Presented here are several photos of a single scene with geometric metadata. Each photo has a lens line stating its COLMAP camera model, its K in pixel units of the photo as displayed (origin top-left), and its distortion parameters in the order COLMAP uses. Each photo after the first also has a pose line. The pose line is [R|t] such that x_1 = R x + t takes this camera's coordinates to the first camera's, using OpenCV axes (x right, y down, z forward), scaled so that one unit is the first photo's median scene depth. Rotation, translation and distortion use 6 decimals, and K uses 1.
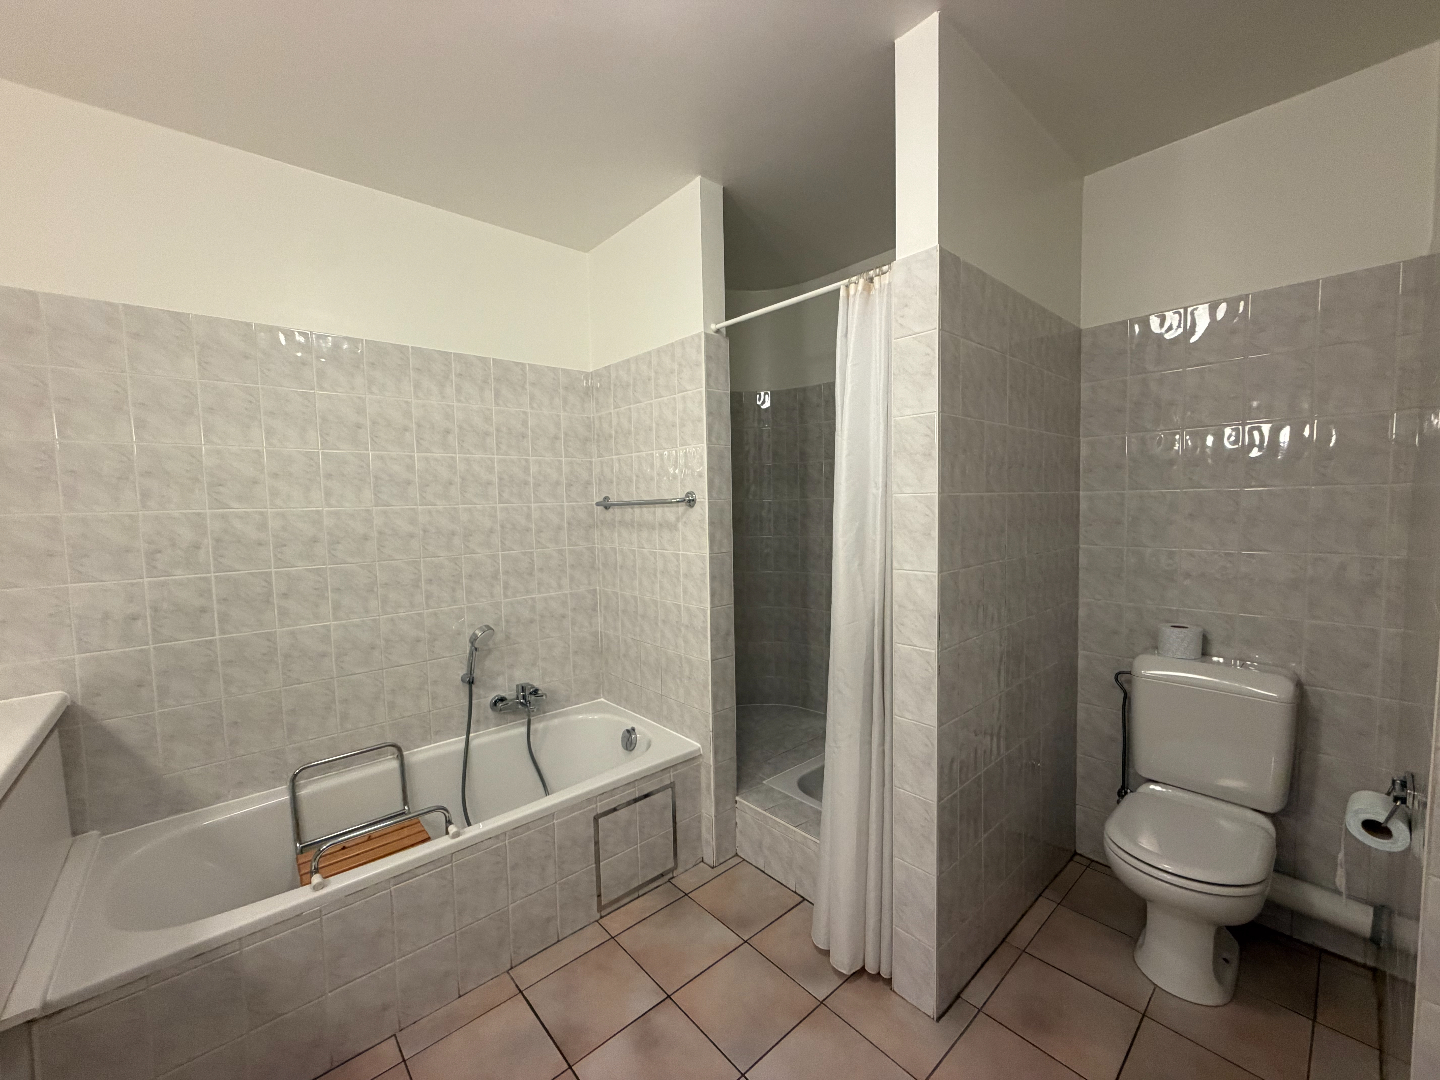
lens RADIAL K [[571.5, 0, 720.3], [0, 571.5, 537.5], [0, 0, 1]] dist [0.003002, 0.000315]
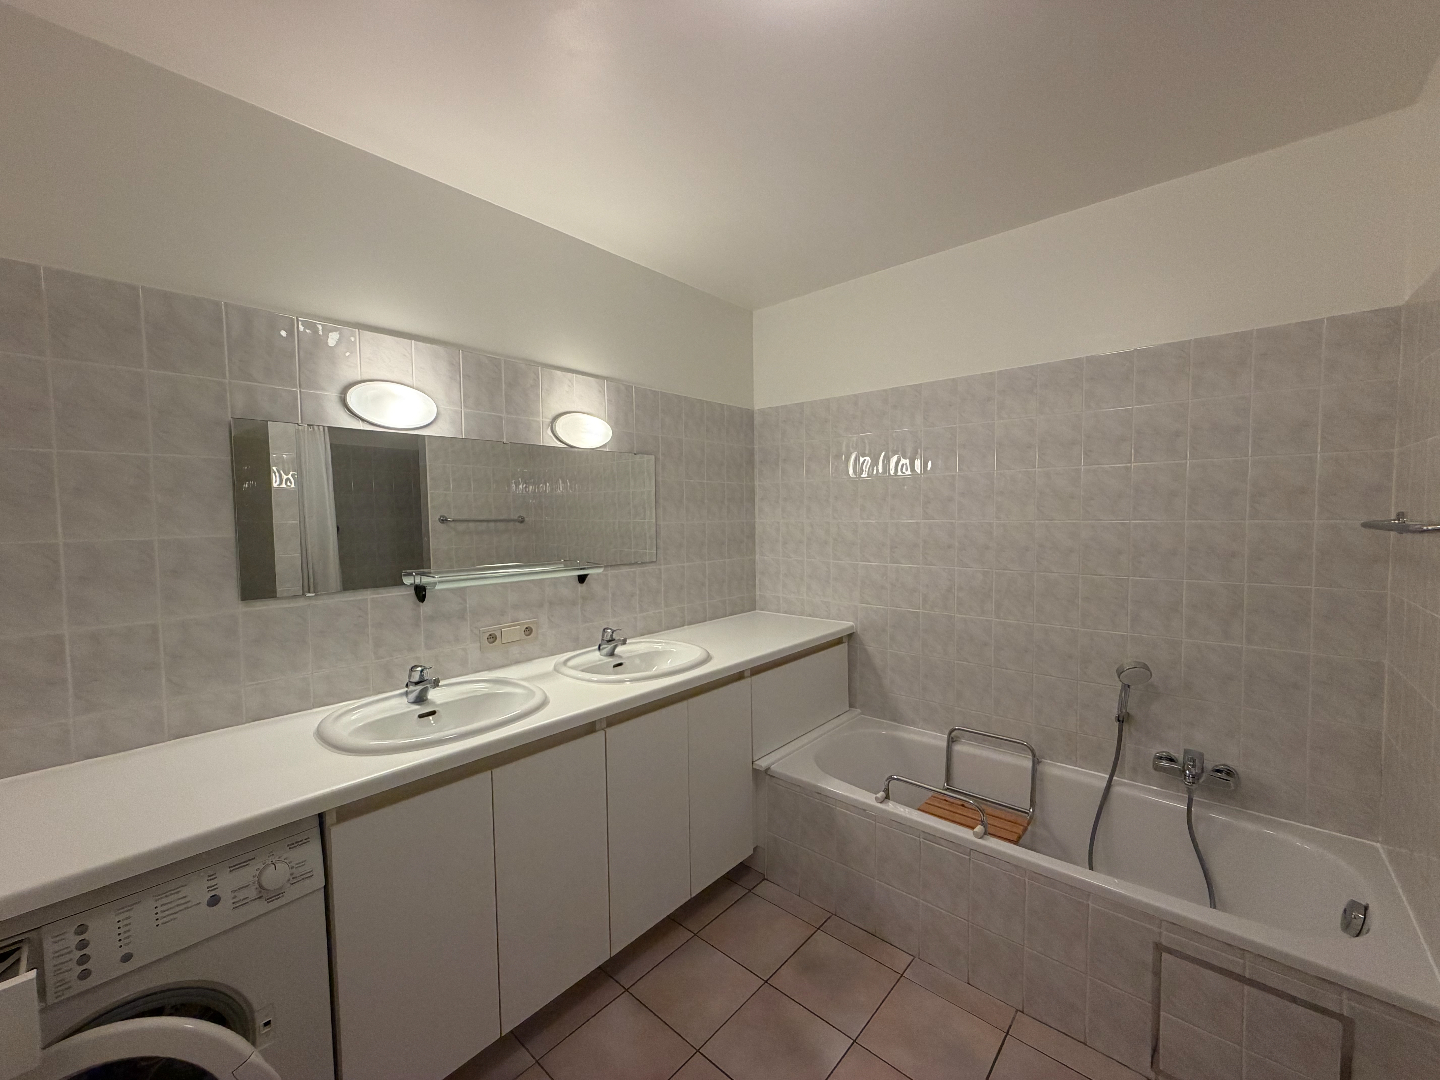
lens RADIAL K [[571.5, 0, 756.0], [0, 571.5, 555.4], [0, 0, 1]] dist [0.003002, 0.000315]
pose [[0.153856, 0.081424, -0.984733, 0.376976], [-0.068980, 0.995053, 0.071500, -0.029507], [0.985683, 0.056926, 0.158711, 0.327587]]
